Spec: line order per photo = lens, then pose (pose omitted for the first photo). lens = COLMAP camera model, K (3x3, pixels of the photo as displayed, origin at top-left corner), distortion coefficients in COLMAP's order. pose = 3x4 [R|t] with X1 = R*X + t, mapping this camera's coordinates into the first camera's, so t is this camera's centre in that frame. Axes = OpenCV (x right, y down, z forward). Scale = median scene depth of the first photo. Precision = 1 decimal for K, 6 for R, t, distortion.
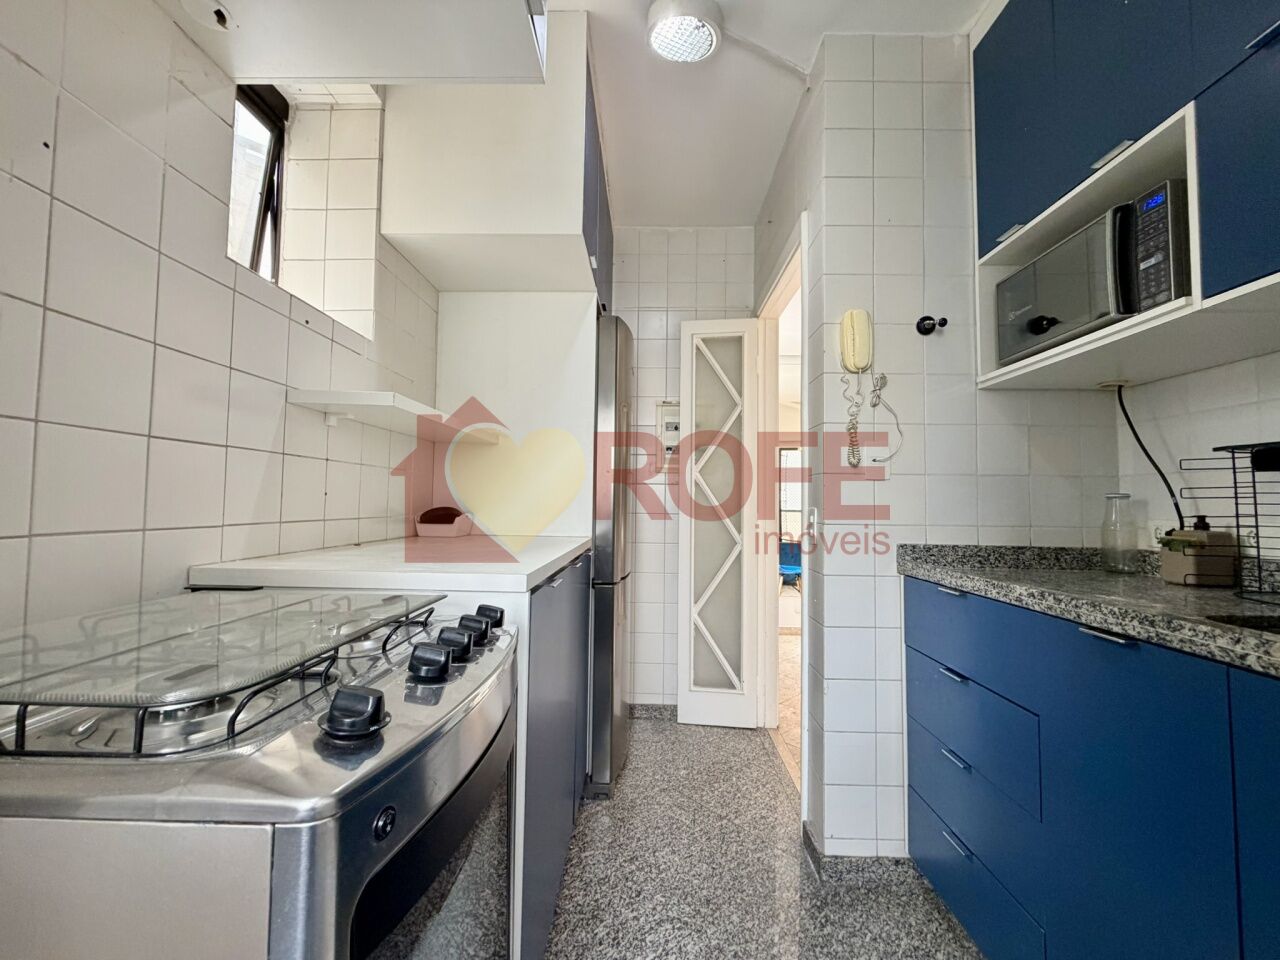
lens RADIAL K [[508.2, 0, 640.0], [0, 508.2, 480.0], [0, 0, 1]] dist [-0.001132, 0.000145]
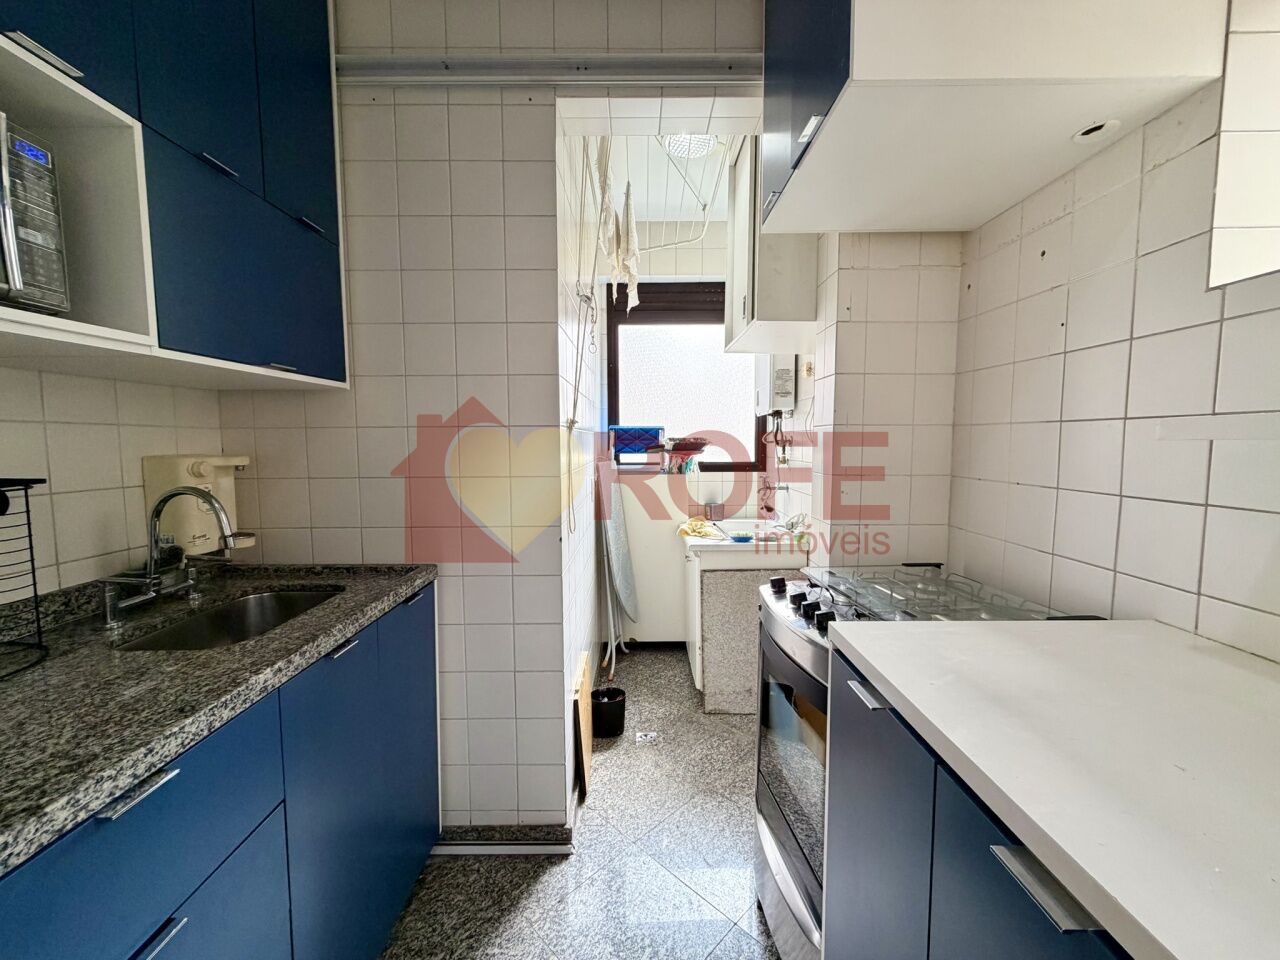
lens RADIAL K [[507.4, 0, 636.5], [0, 507.4, 480.7], [0, 0, 1]] dist [-0.002373, 0.000320]
pose [[-0.999805, -0.009098, -0.017553, 0.185473], [-0.009663, 0.999429, 0.032386, -0.127356], [0.017248, 0.032549, -0.999321, 1.858216]]
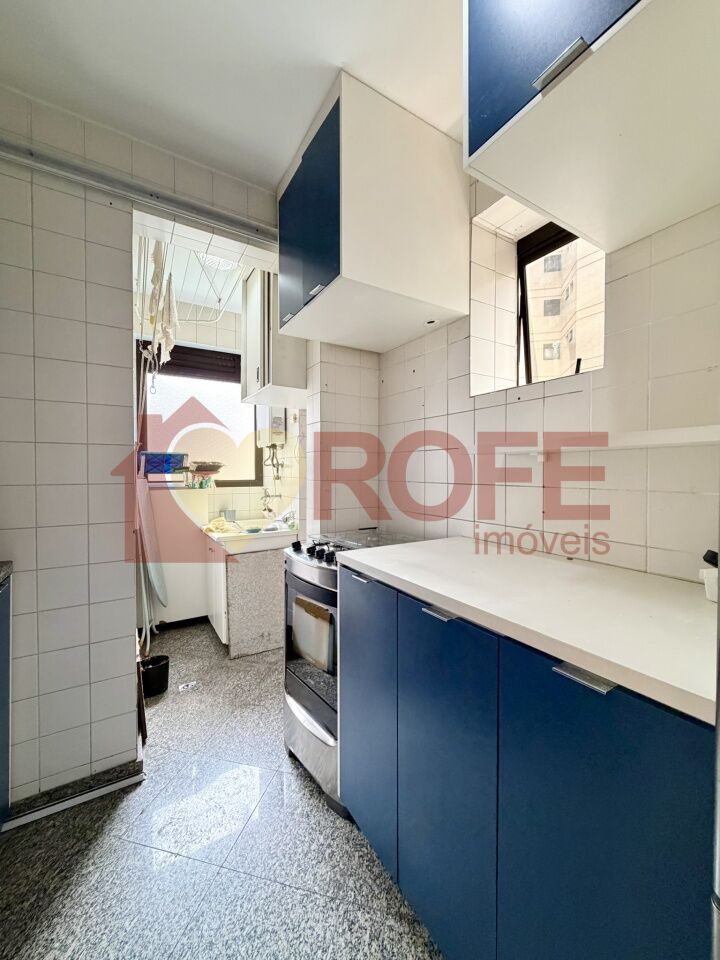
lens RADIAL K [[381.2, 0, 359.7], [0, 381.2, 476.9], [0, 0, 1]] dist [-0.001132, 0.000145]
pose [[-0.841740, -0.005857, -0.539852, 0.459009], [0.012737, 0.999447, -0.030703, -0.053906], [0.539733, -0.032720, -0.841200, 2.094630]]
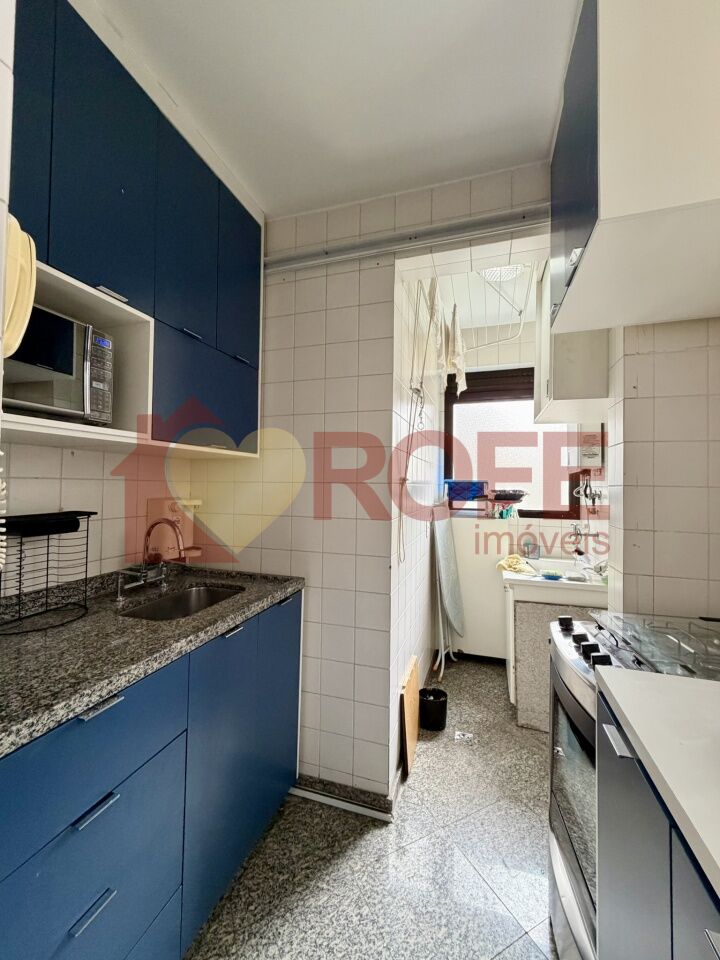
lens RADIAL K [[381.2, 0, 359.7], [0, 381.2, 476.9], [0, 0, 1]] dist [-0.001132, 0.000145]
pose [[-0.956235, -0.020369, 0.291890, 0.054452], [-0.040208, 0.997258, -0.062128, -0.164376], [-0.289824, -0.071146, -0.954432, 1.868823]]
